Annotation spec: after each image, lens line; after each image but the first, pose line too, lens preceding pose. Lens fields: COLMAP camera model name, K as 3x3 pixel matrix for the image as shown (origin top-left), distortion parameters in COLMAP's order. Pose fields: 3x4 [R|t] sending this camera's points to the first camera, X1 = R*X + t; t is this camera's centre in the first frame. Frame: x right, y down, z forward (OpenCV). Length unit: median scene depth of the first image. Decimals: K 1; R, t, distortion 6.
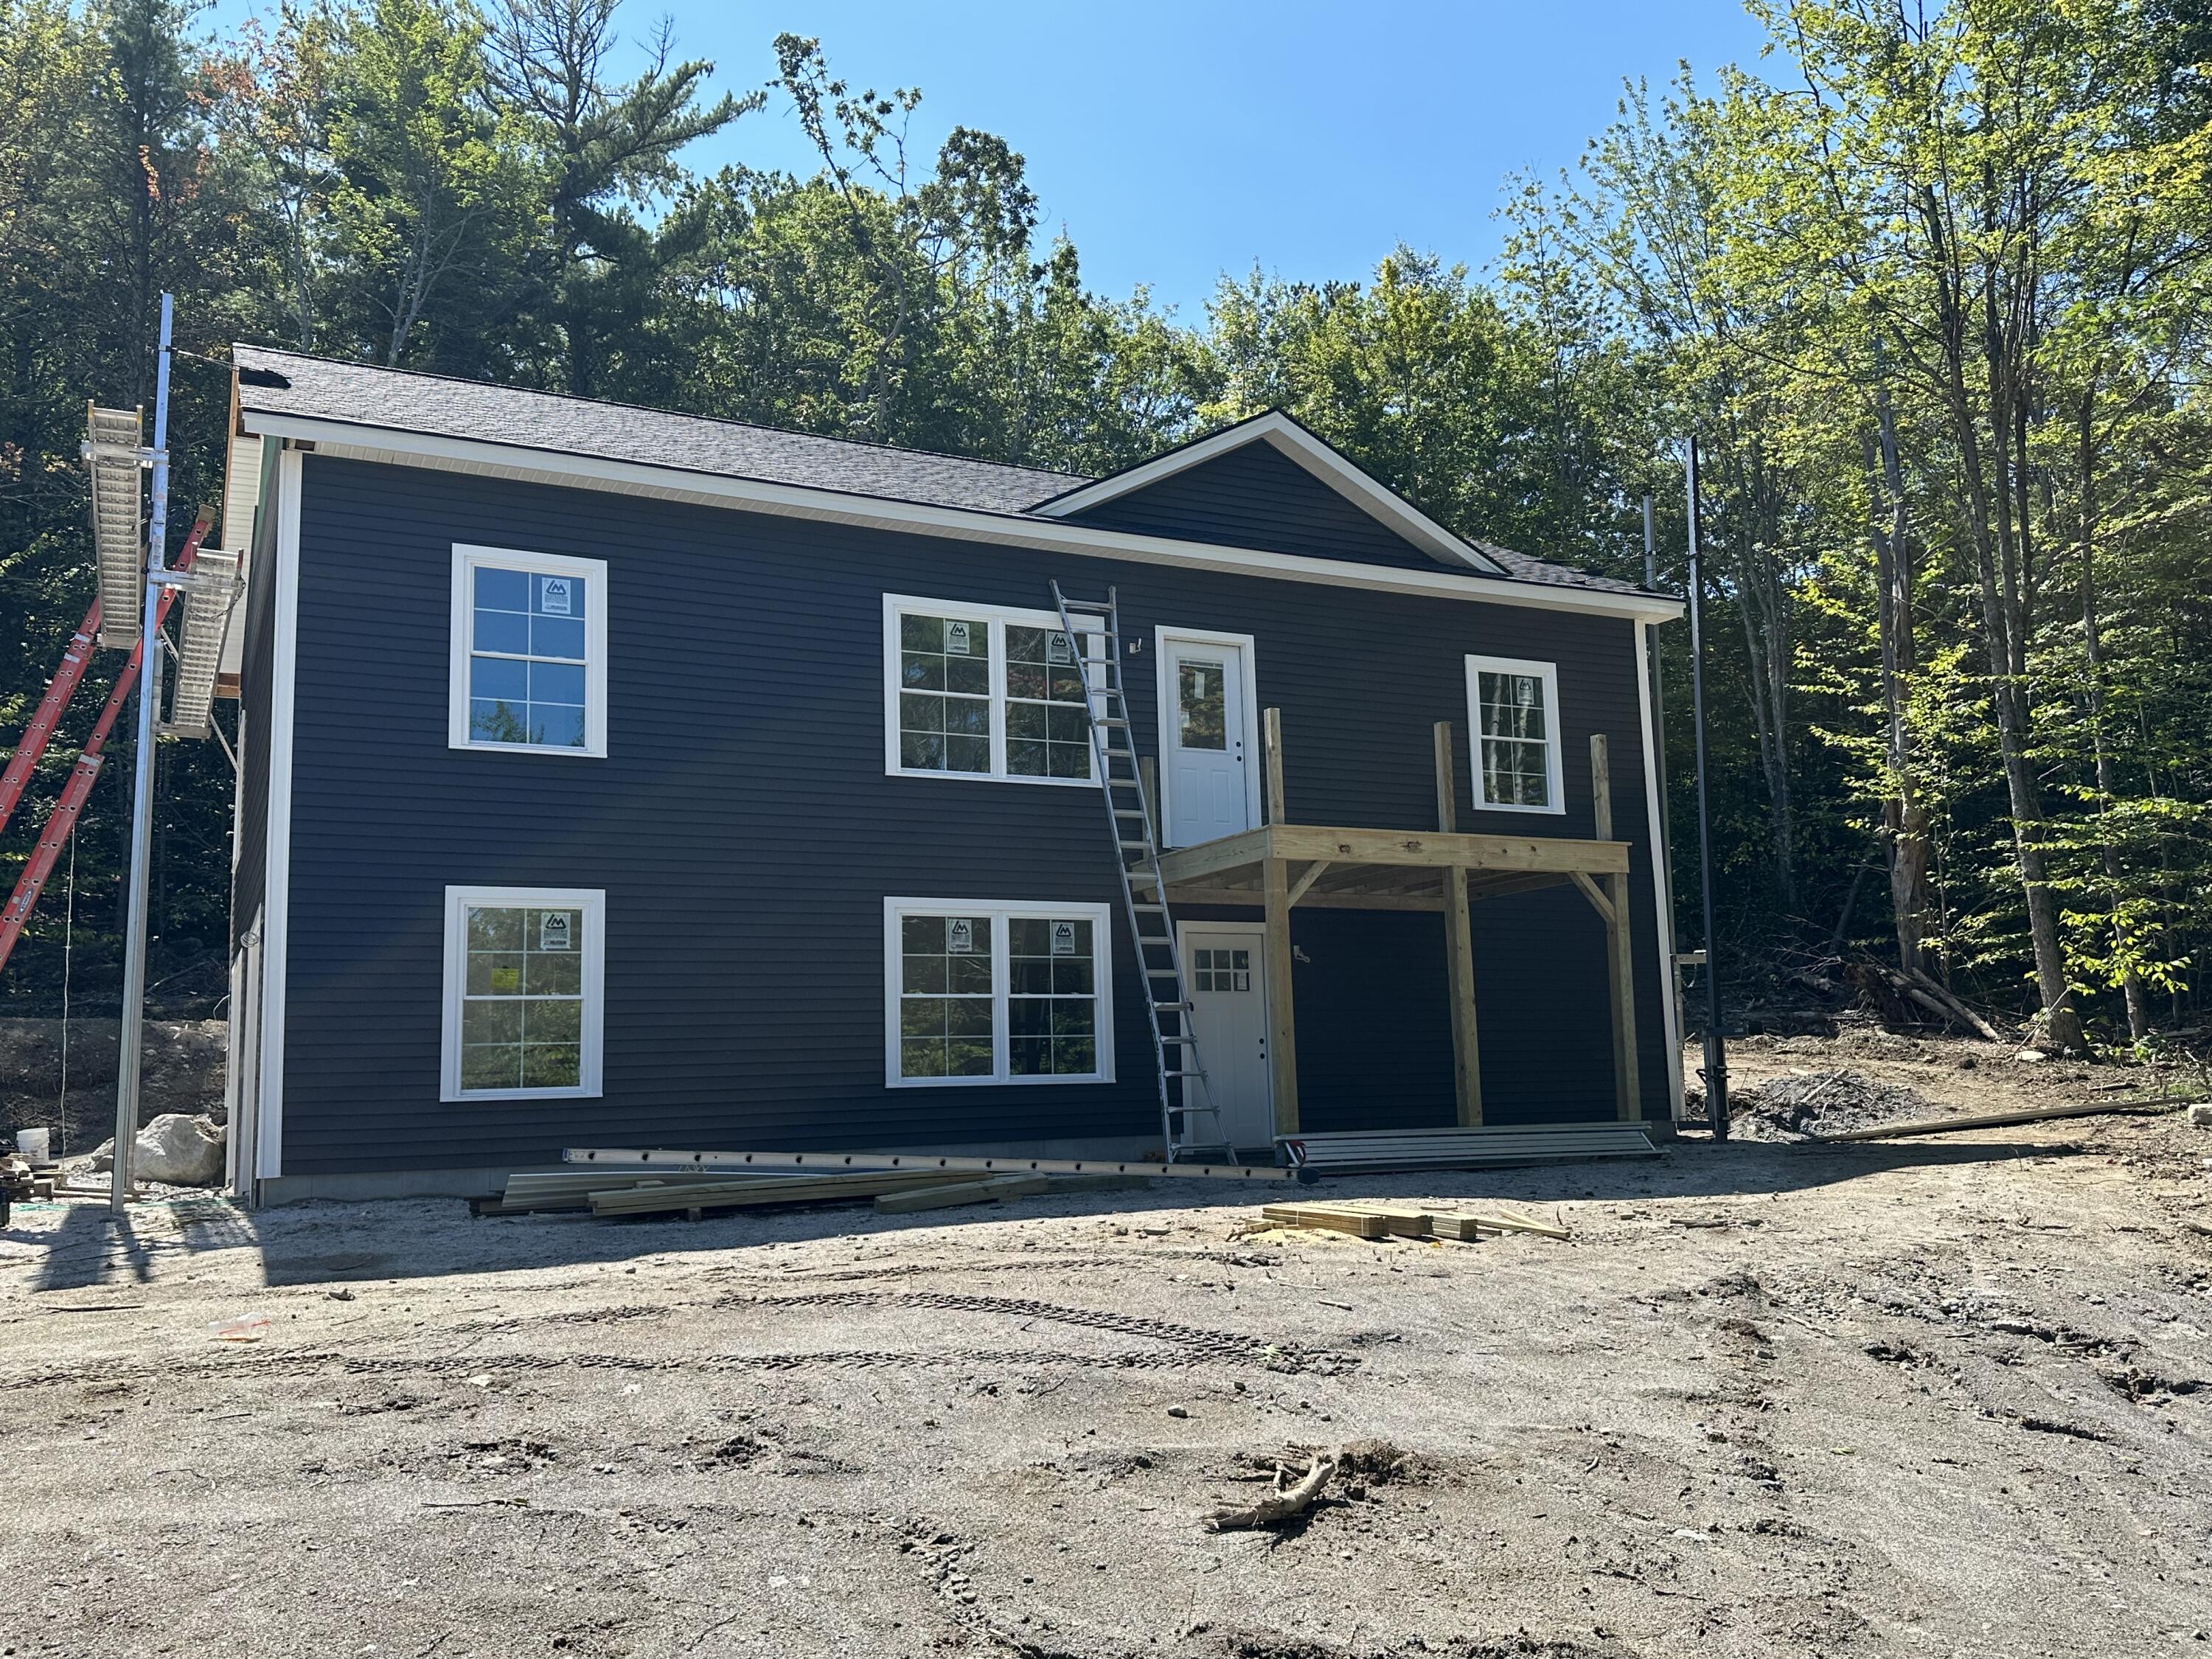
lens RADIAL K [[1848.3, 0, 1101.5], [0, 1848.3, 876.9], [0, 0, 1]] dist [0.043216, -0.005511]
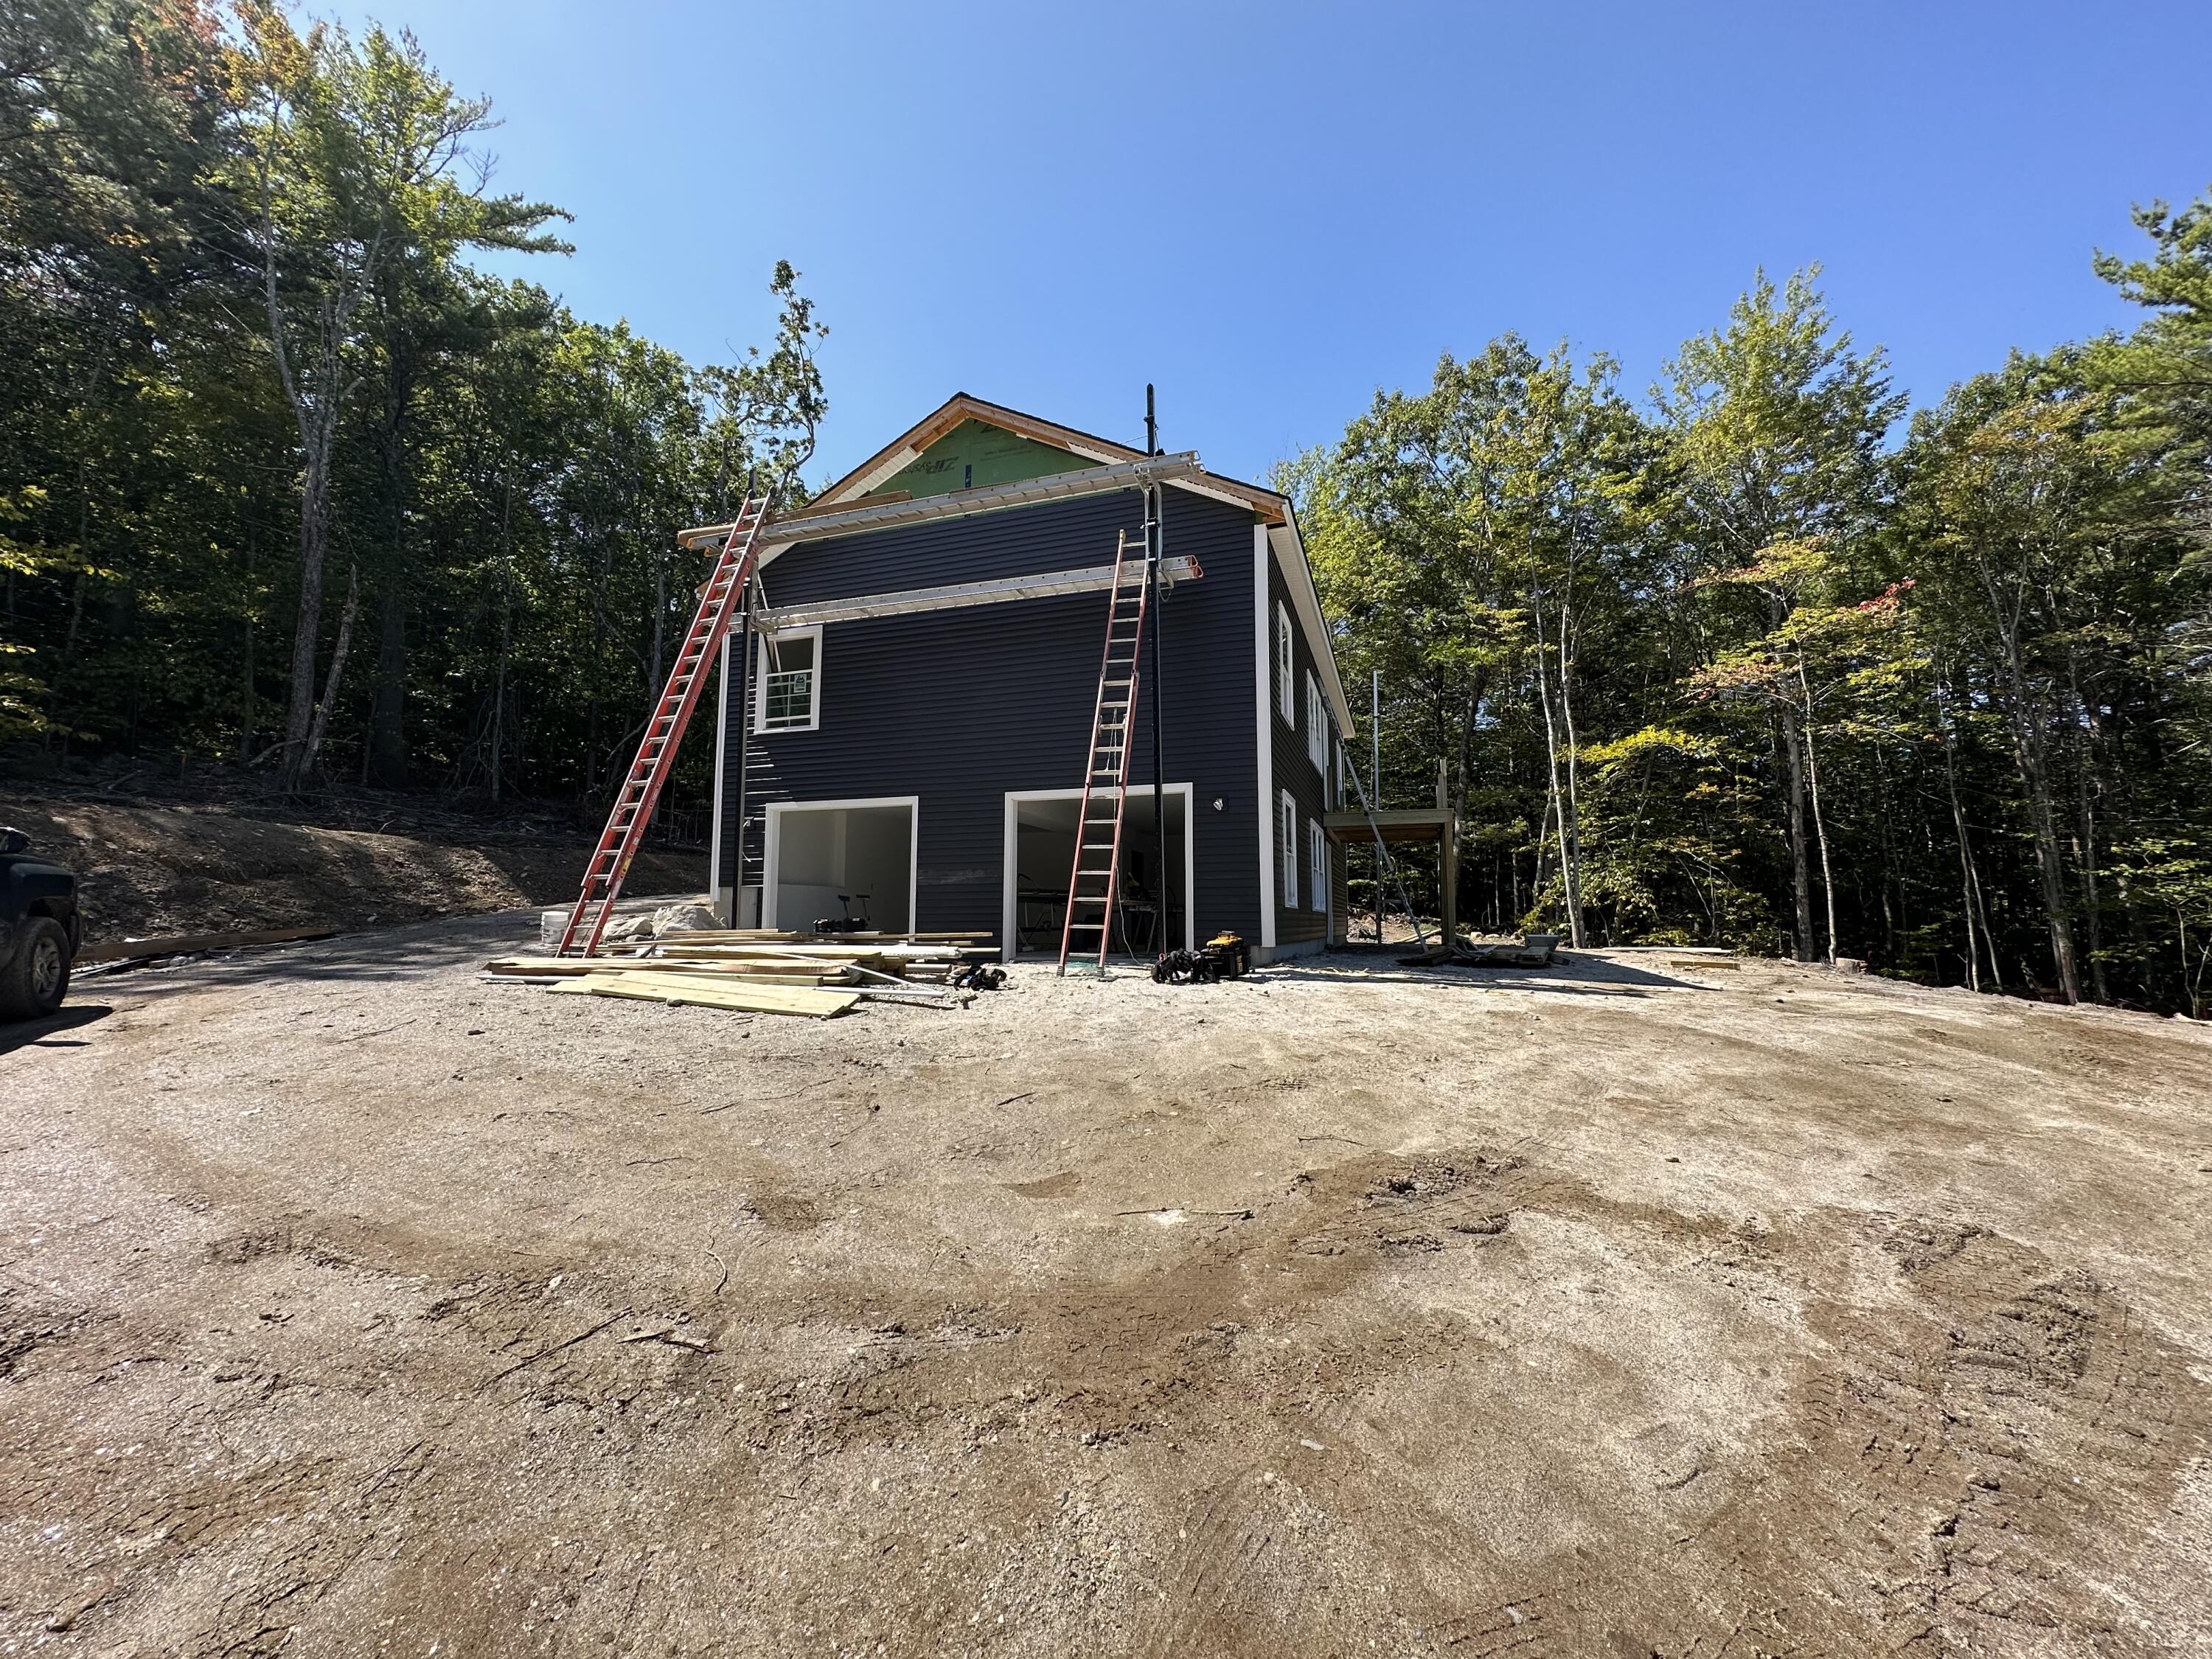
lens RADIAL K [[883.9, 0, 1106.0], [0, 883.9, 829.5], [0, 0, 1]] dist [0.000136, 0.000165]
pose [[0.722653, 0.113810, 0.681777, -0.872969], [-0.120131, 0.992020, -0.038265, 0.084117], [-0.680692, -0.054250, 0.730558, 0.421776]]
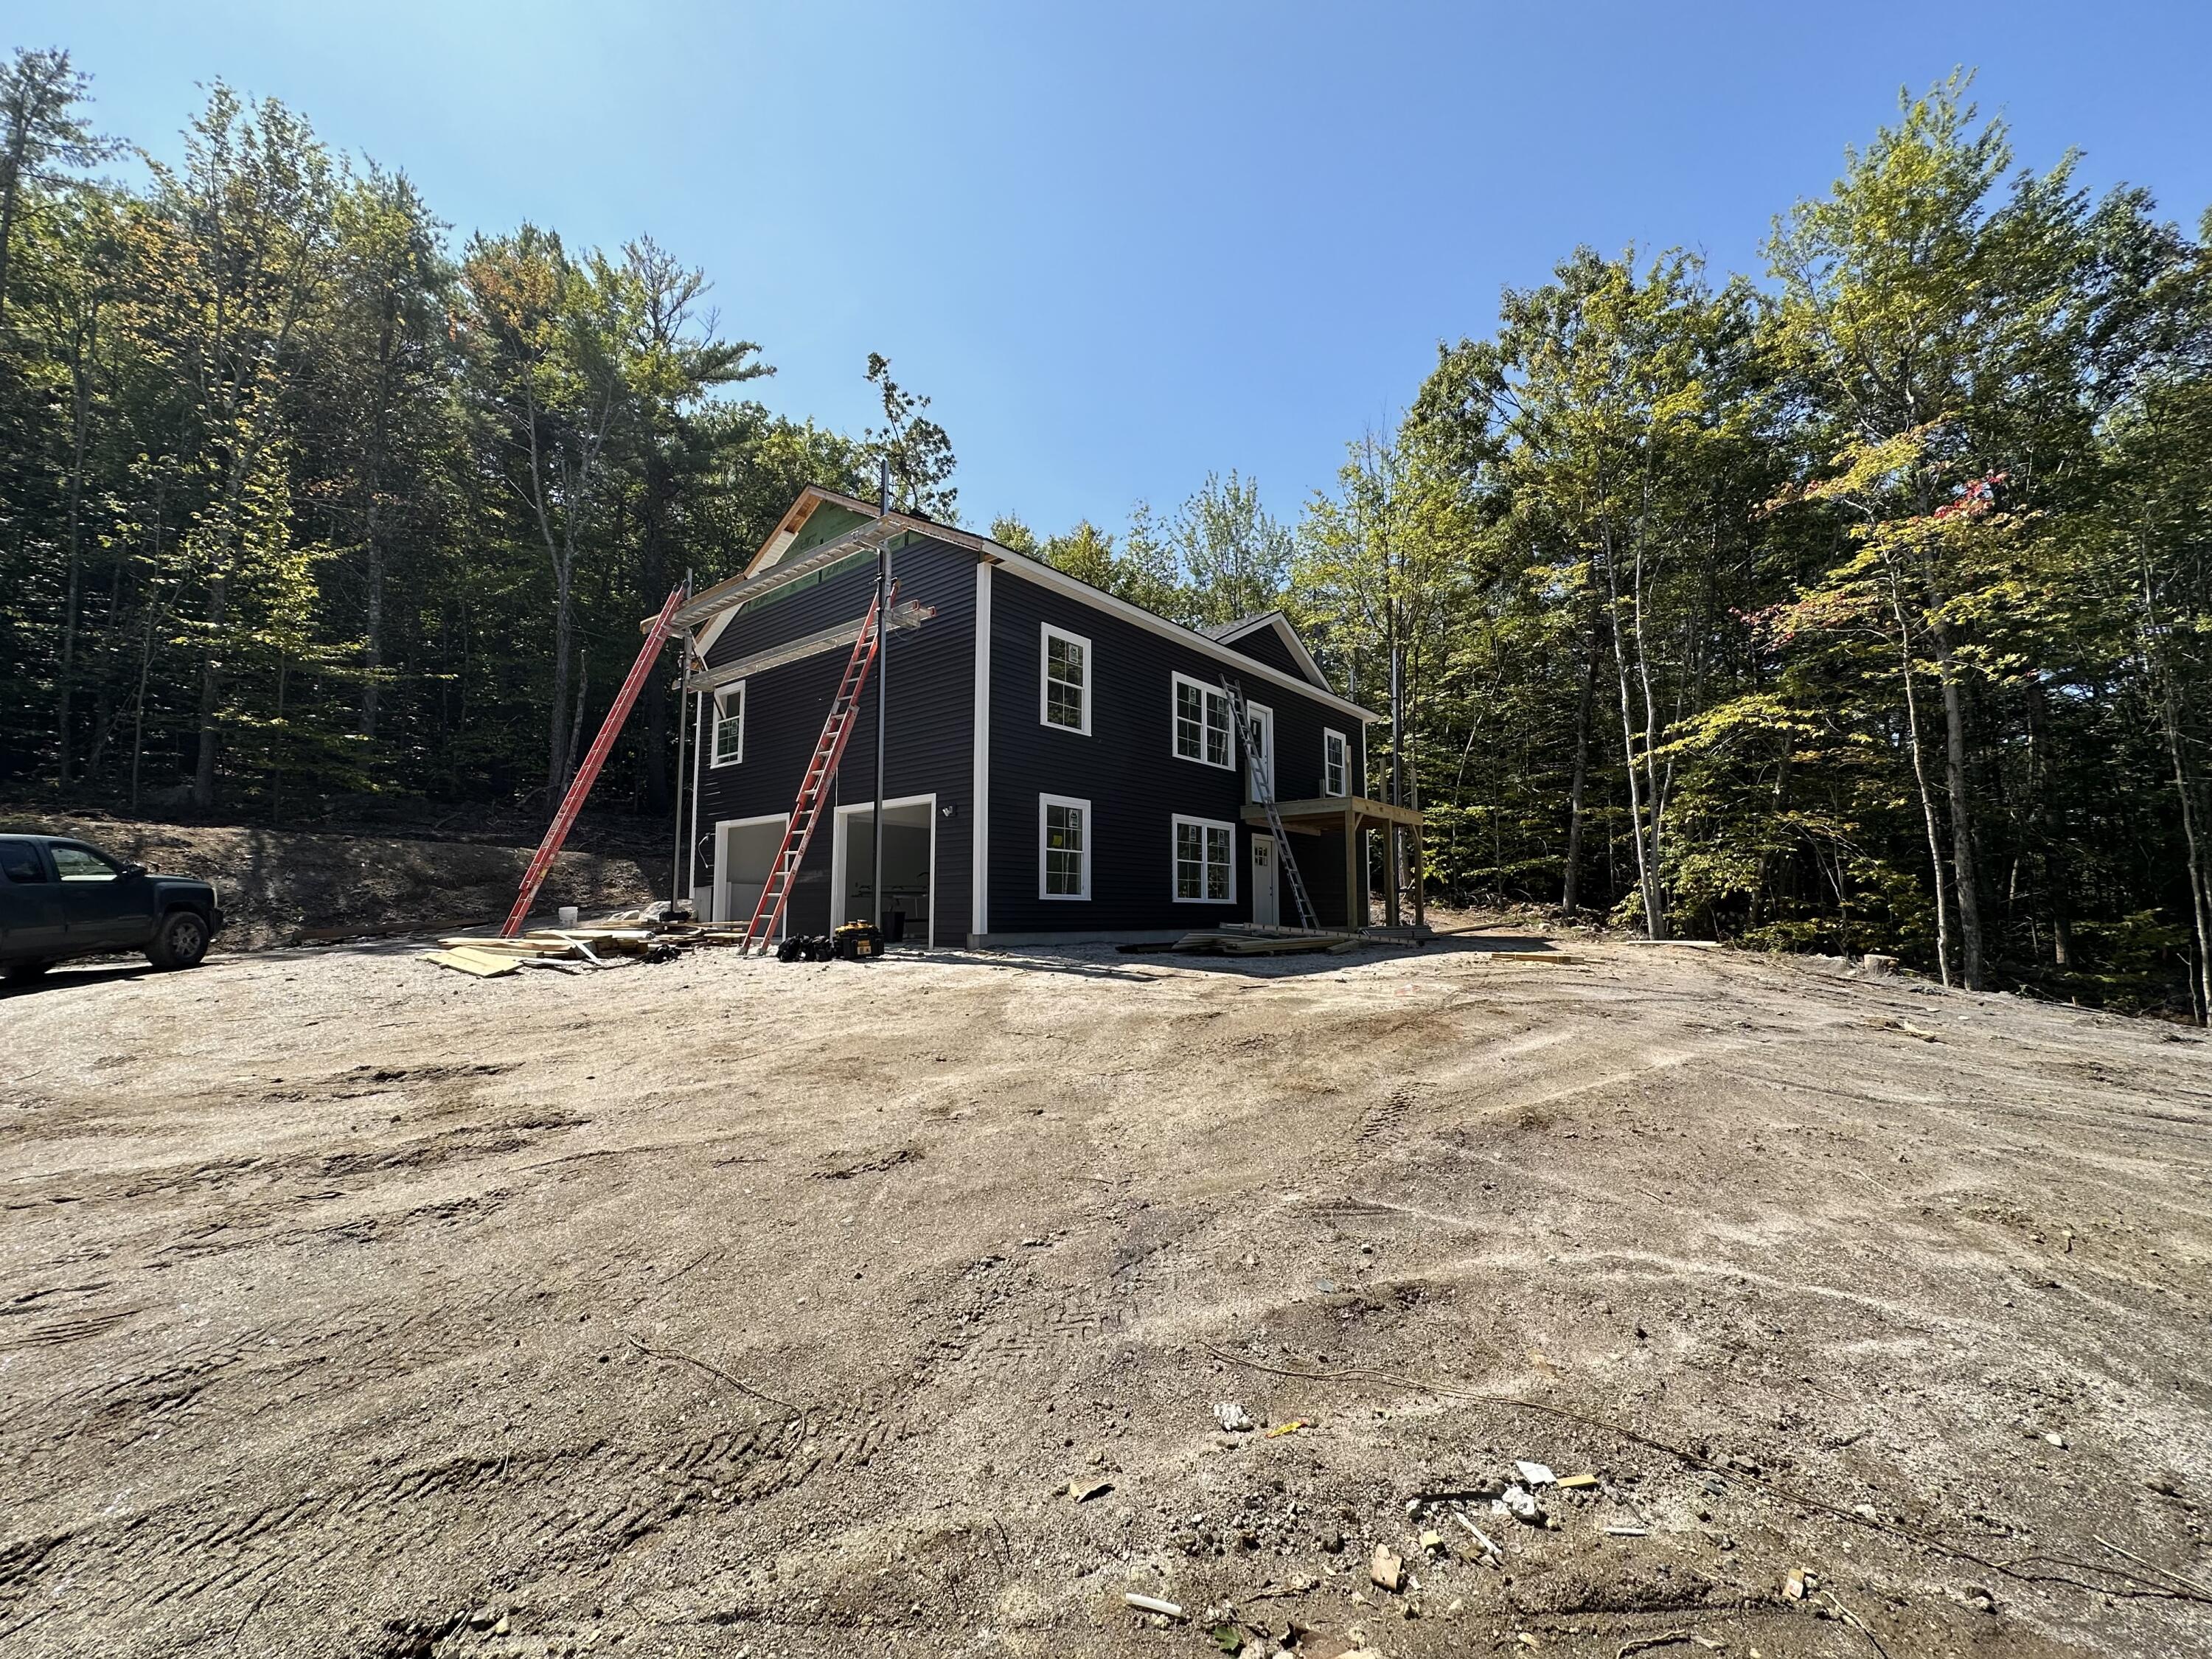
lens RADIAL K [[881.0, 0, 1106.0], [0, 881.0, 829.5], [0, 0, 1]] dist [-0.002585, 0.000584]
pose [[0.919428, 0.076276, 0.385789, -0.516743], [-0.087268, 0.996124, 0.011034, 0.022199], [-0.383452, -0.043812, 0.922521, 0.077670]]
